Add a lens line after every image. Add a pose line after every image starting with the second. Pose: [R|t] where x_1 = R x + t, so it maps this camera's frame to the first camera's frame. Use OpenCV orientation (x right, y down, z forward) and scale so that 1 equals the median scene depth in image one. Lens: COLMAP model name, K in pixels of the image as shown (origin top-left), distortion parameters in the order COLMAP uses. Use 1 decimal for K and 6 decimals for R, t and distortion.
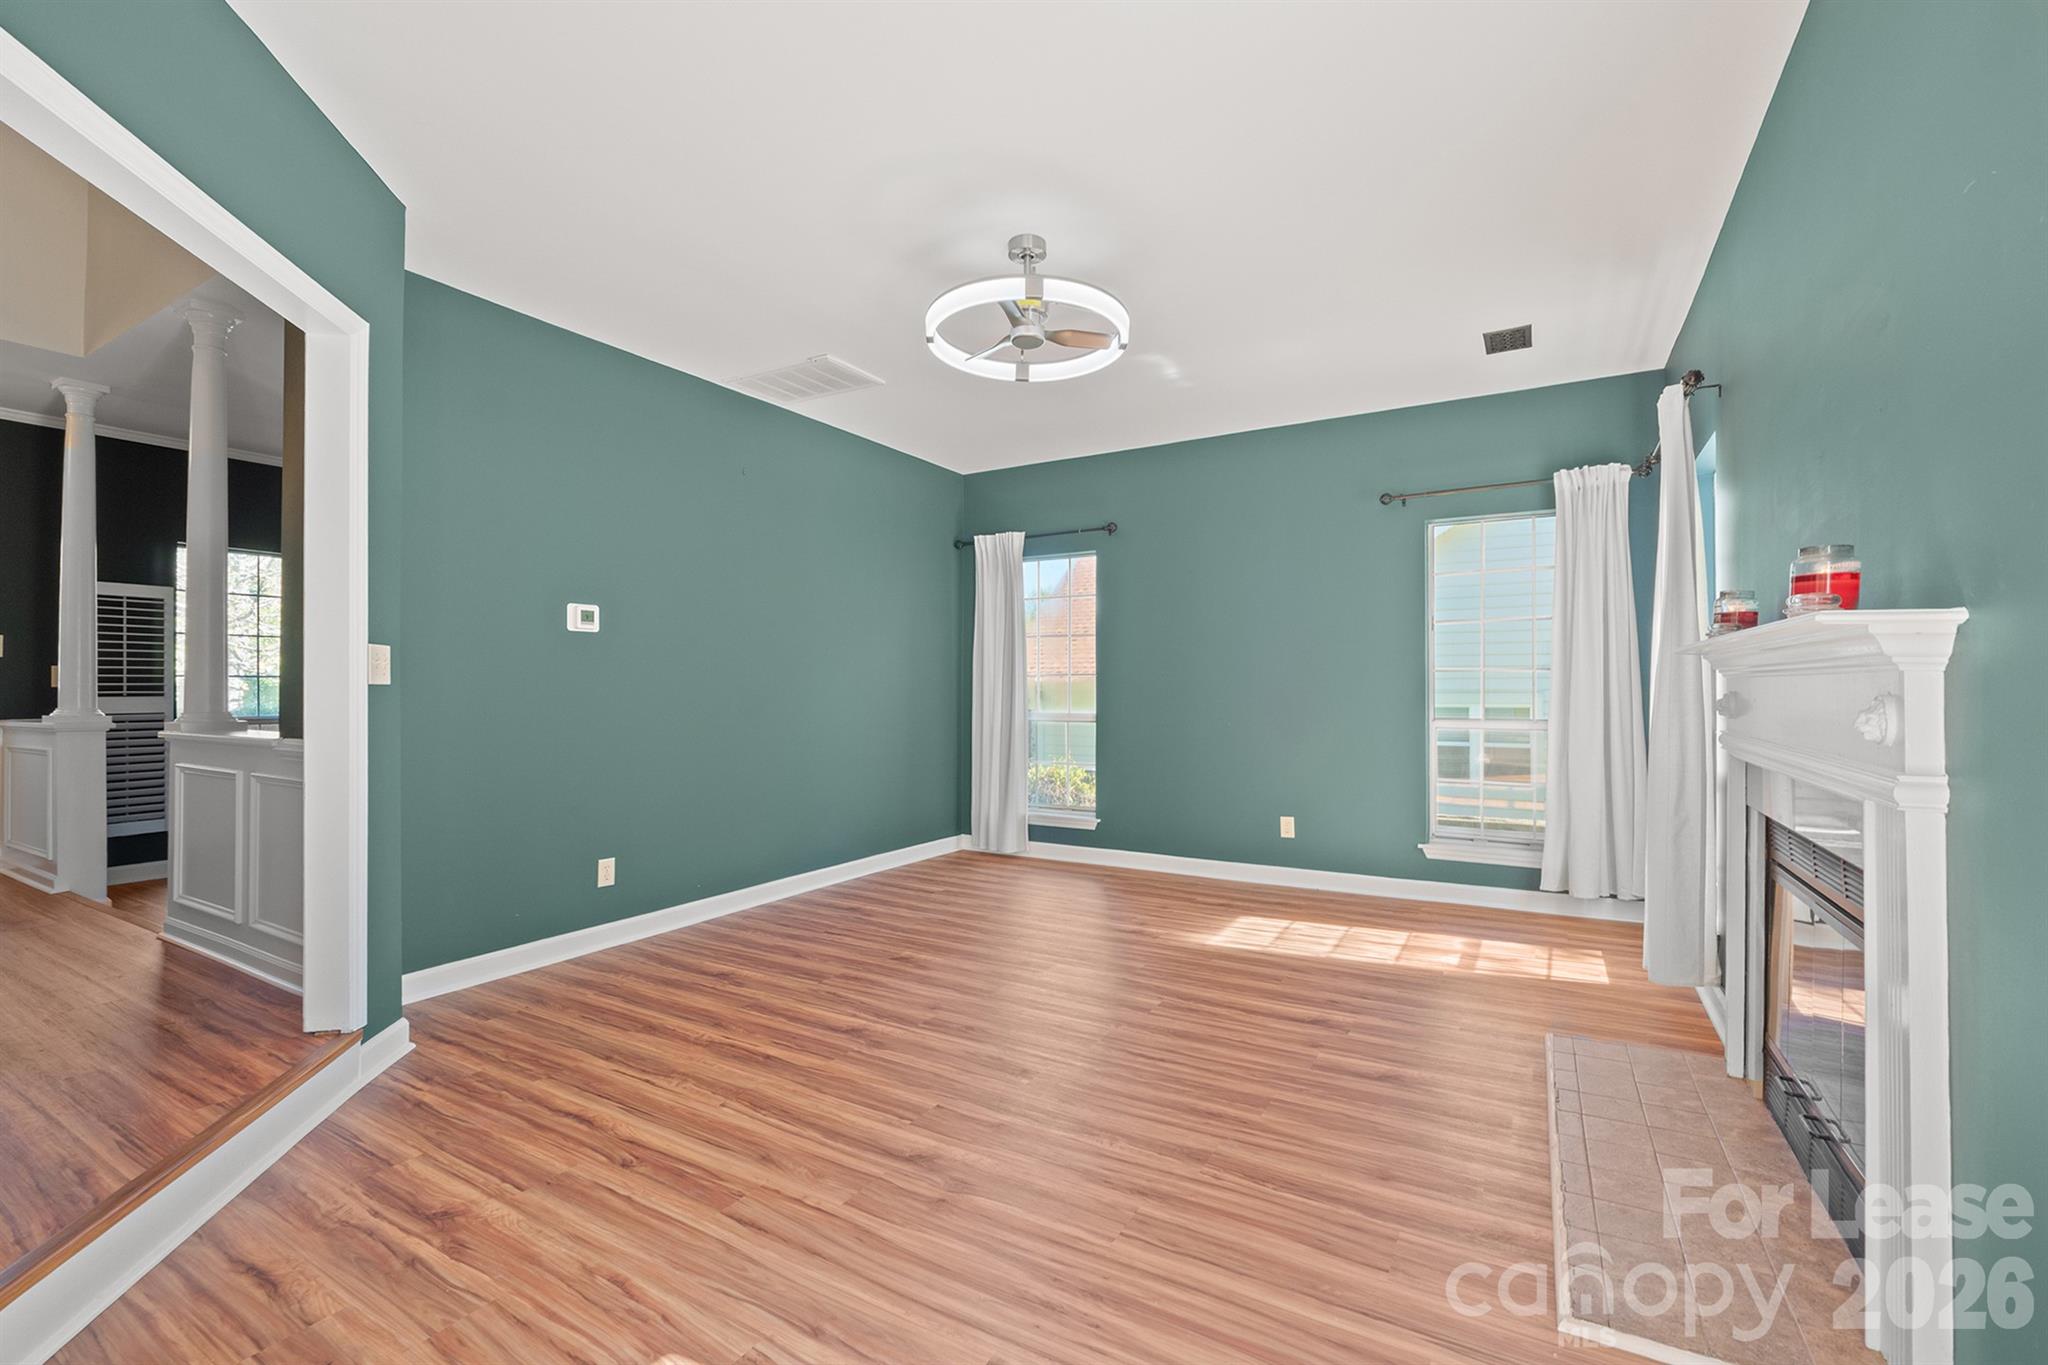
lens RADIAL K [[871.3, 0, 1021.6], [0, 871.3, 695.4], [0, 0, 1]] dist [-0.007561, -0.000203]
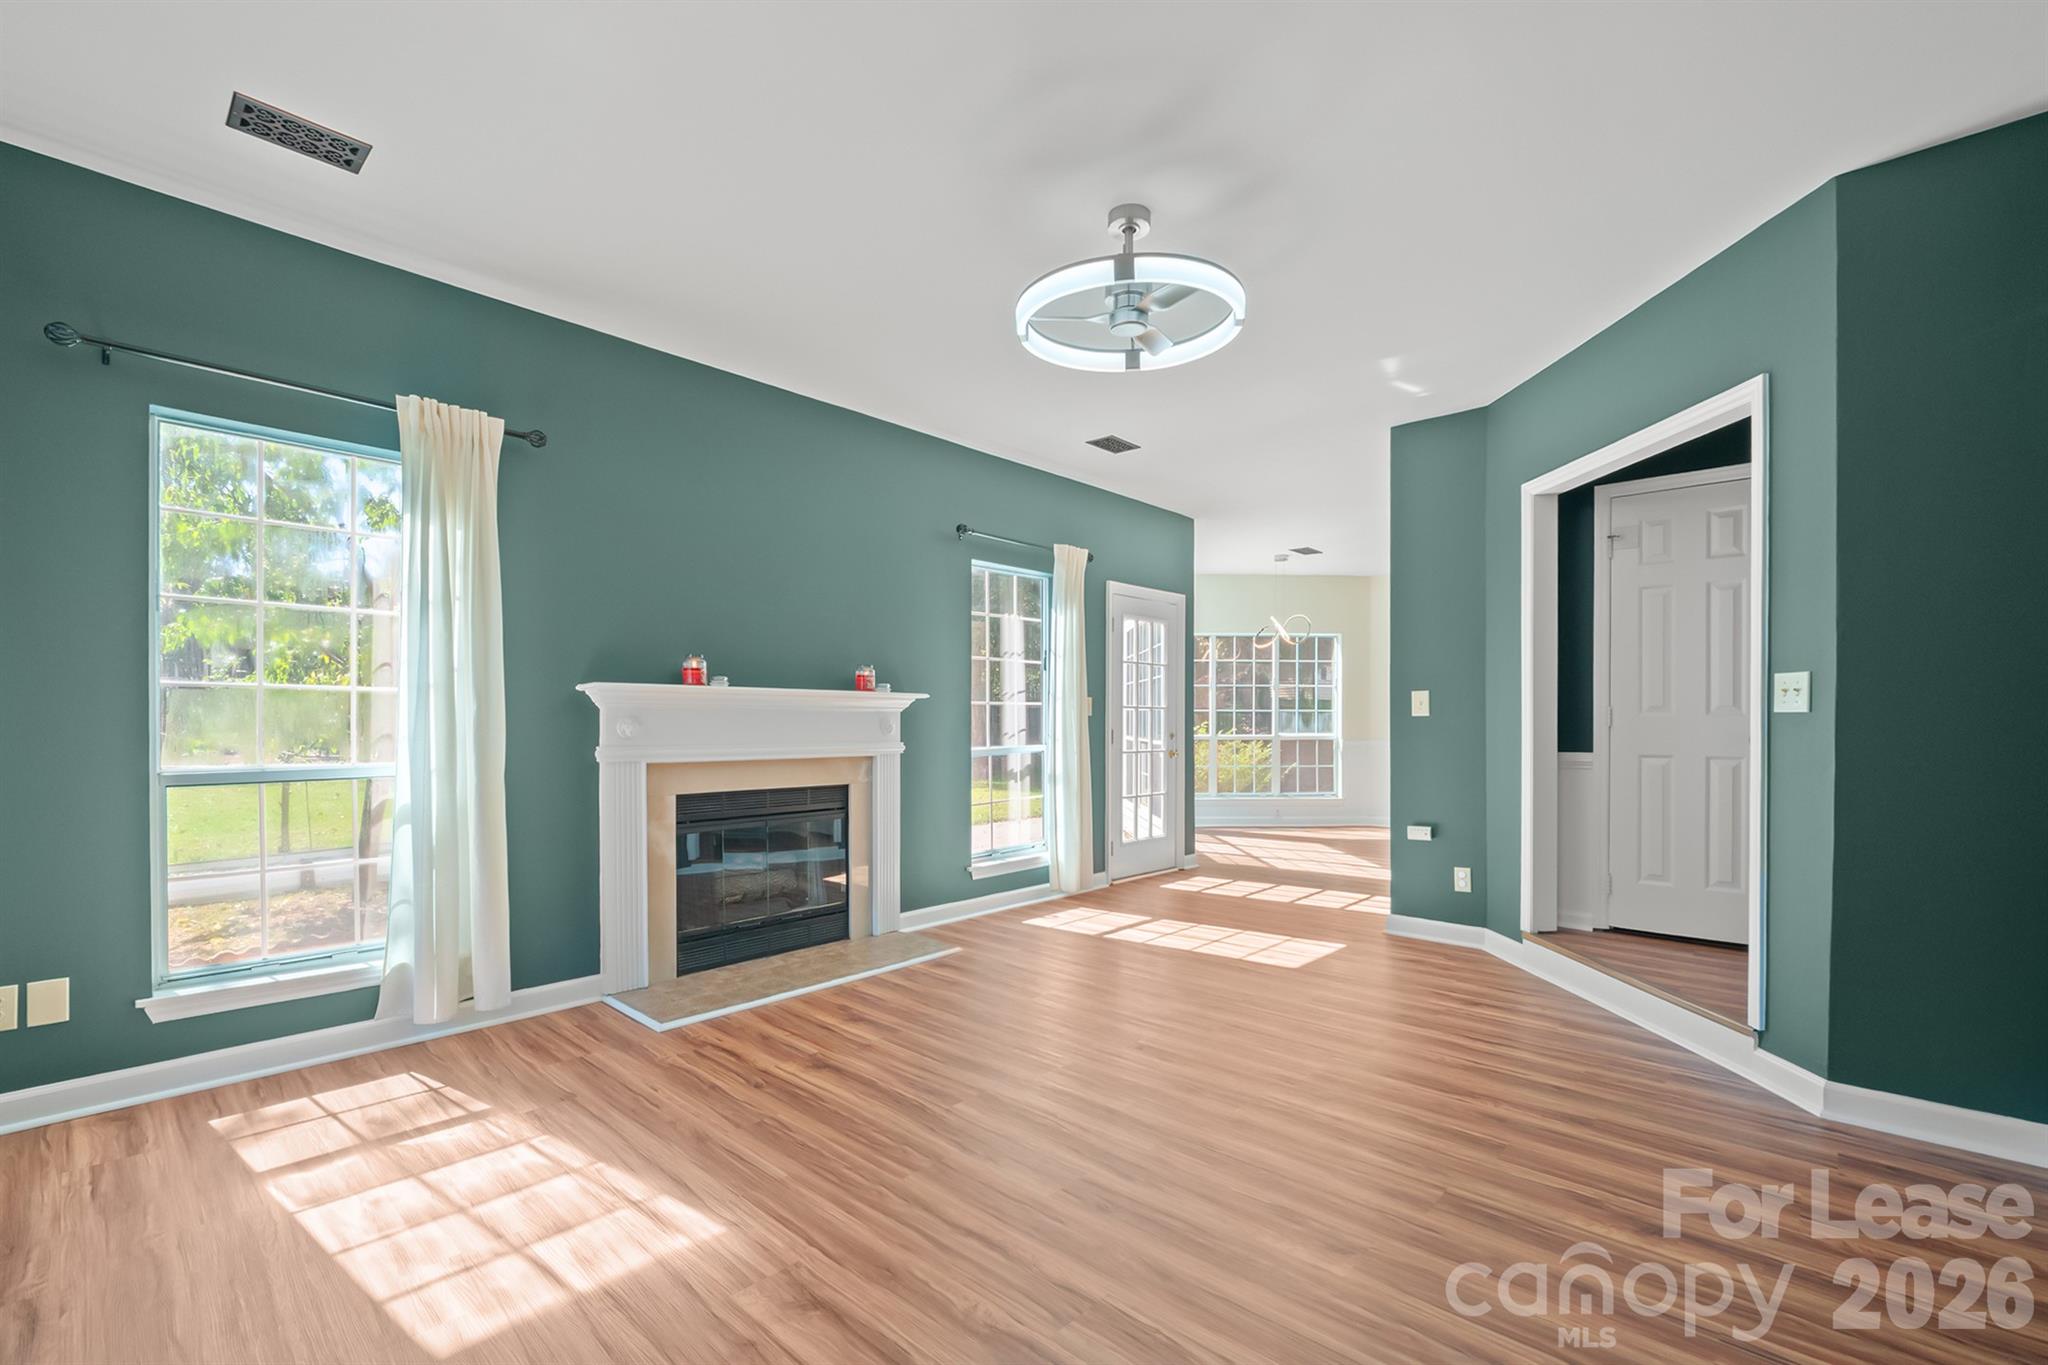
lens RADIAL K [[897.3, 0, 1021.4], [0, 897.3, 716.5], [0, 0, 1]] dist [0.000075, -0.000154]
pose [[-0.977904, -0.002865, 0.209033, -0.061596], [-0.001646, 0.999981, 0.006004, -0.010514], [-0.209046, 0.005527, -0.977890, 1.512044]]
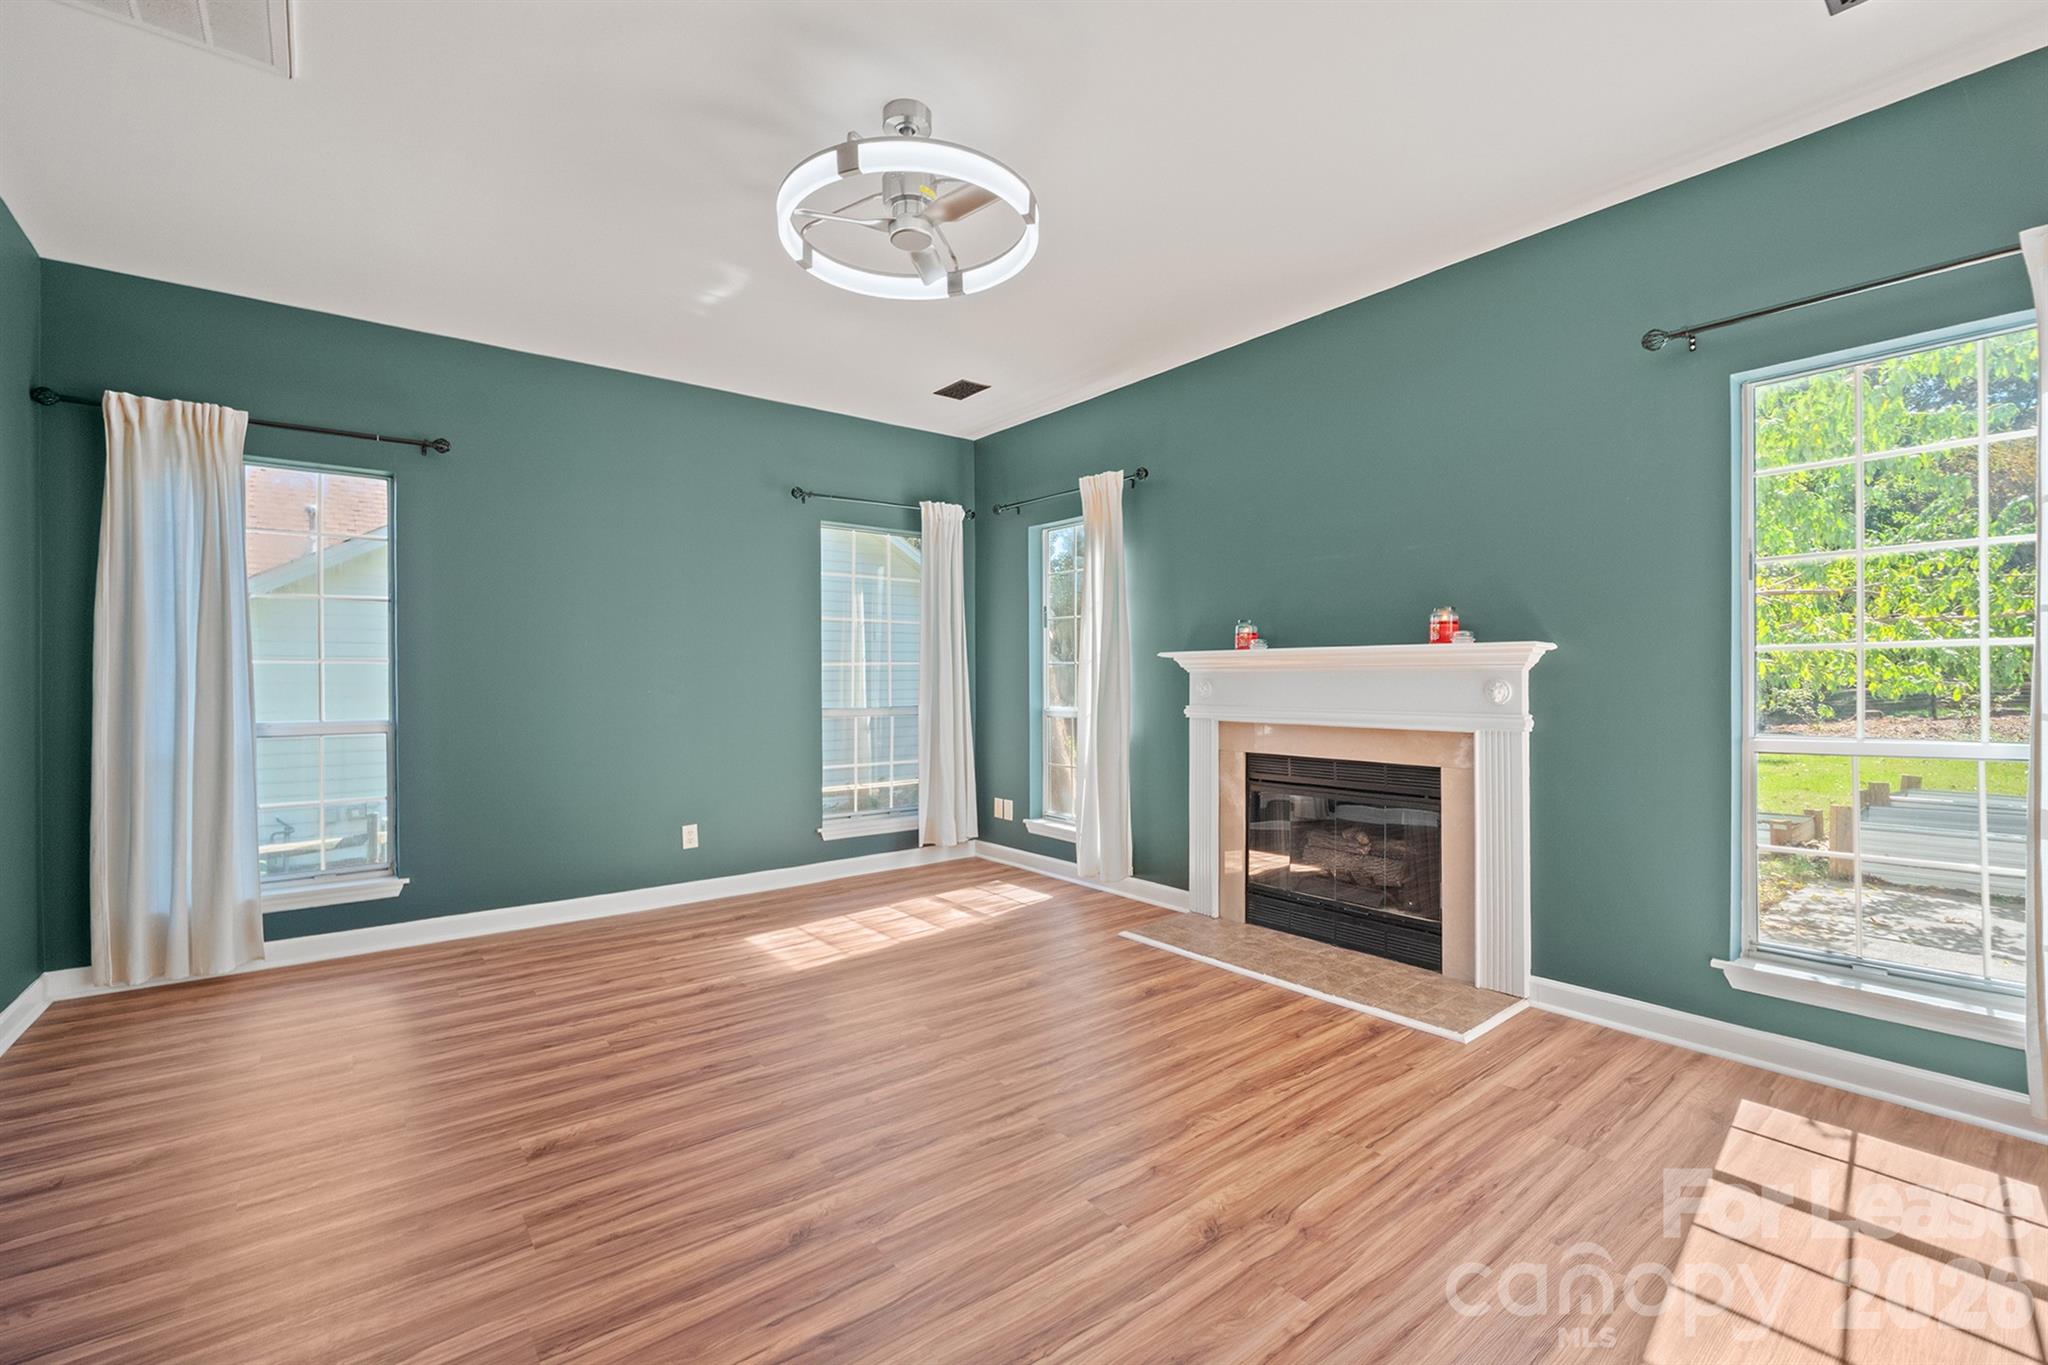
lens RADIAL K [[879.2, 0, 1024.0], [0, 879.2, 682.5], [0, 0, 1]] dist [-0.010176, -0.000011]
pose [[0.359626, -0.004220, 0.933087, -0.547070], [0.011519, 0.999934, 0.000082, -0.002756], [-0.933026, 0.010719, 0.359650, 0.481318]]
